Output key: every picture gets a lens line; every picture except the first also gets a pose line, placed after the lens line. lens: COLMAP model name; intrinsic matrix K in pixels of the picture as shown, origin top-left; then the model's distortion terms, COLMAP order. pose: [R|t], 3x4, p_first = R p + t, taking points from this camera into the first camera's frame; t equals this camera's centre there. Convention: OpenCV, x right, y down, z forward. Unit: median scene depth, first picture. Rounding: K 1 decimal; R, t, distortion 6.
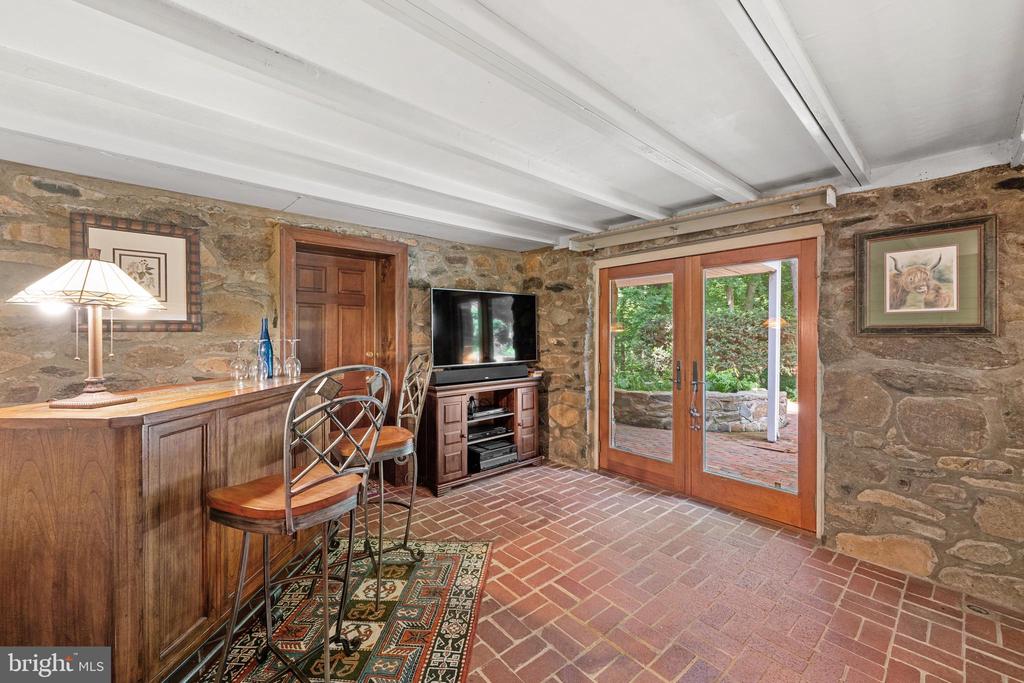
lens RADIAL K [[408.7, 0, 514.9], [0, 408.7, 334.7], [0, 0, 1]] dist [-0.000805, -0.000127]
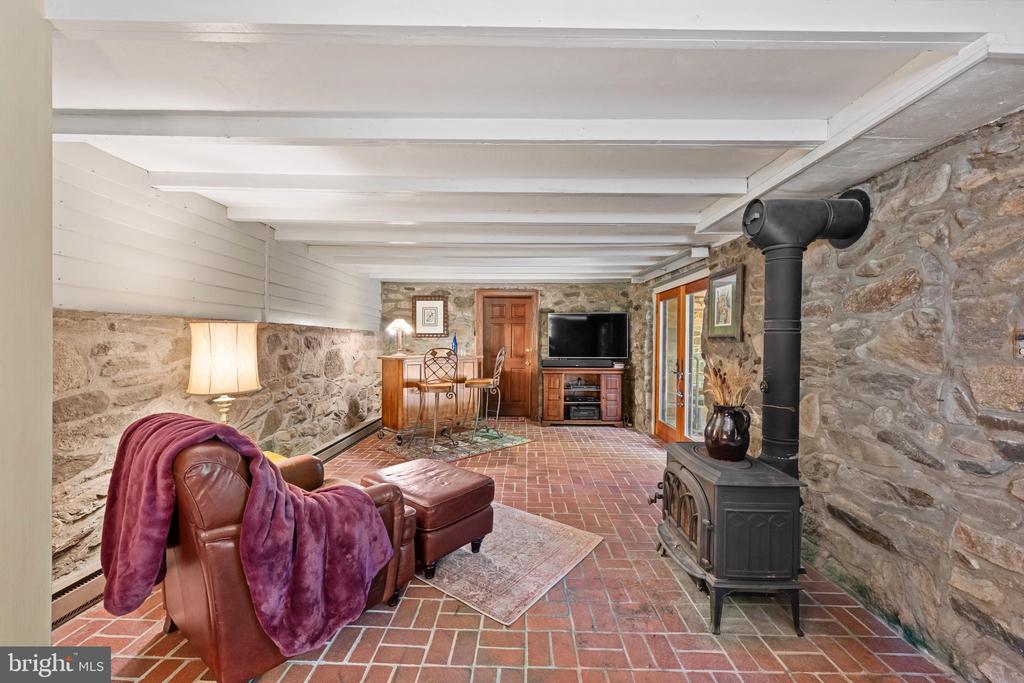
lens RADIAL K [[408.7, 0, 509.1], [0, 408.7, 346.1], [0, 0, 1]] dist [-0.000805, -0.000127]
pose [[0.736084, 0.017498, -0.676664, 1.397610], [-0.008826, 0.999829, 0.016254, 0.002057], [0.676833, -0.005992, 0.736112, -0.683125]]
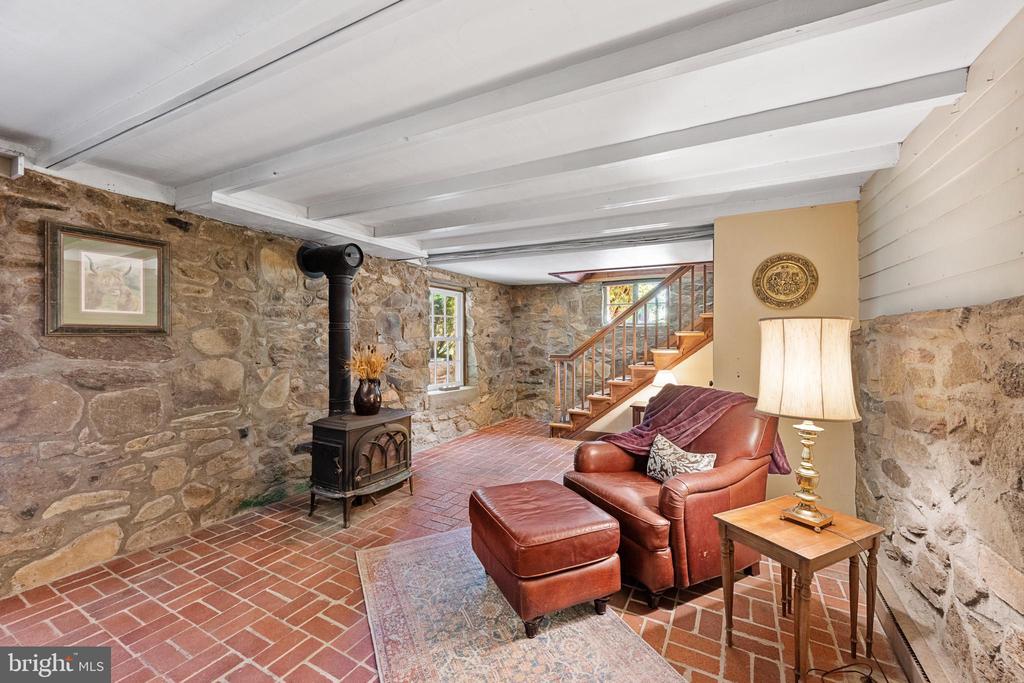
lens RADIAL K [[408.7, 0, 512.5], [0, 408.7, 336.4], [0, 0, 1]] dist [-0.000805, -0.000127]
pose [[-0.350595, -0.003906, 0.936519, -0.373885], [-0.010966, 0.999940, 0.000066, -0.006509], [-0.936463, -0.010247, -0.350616, 0.375584]]
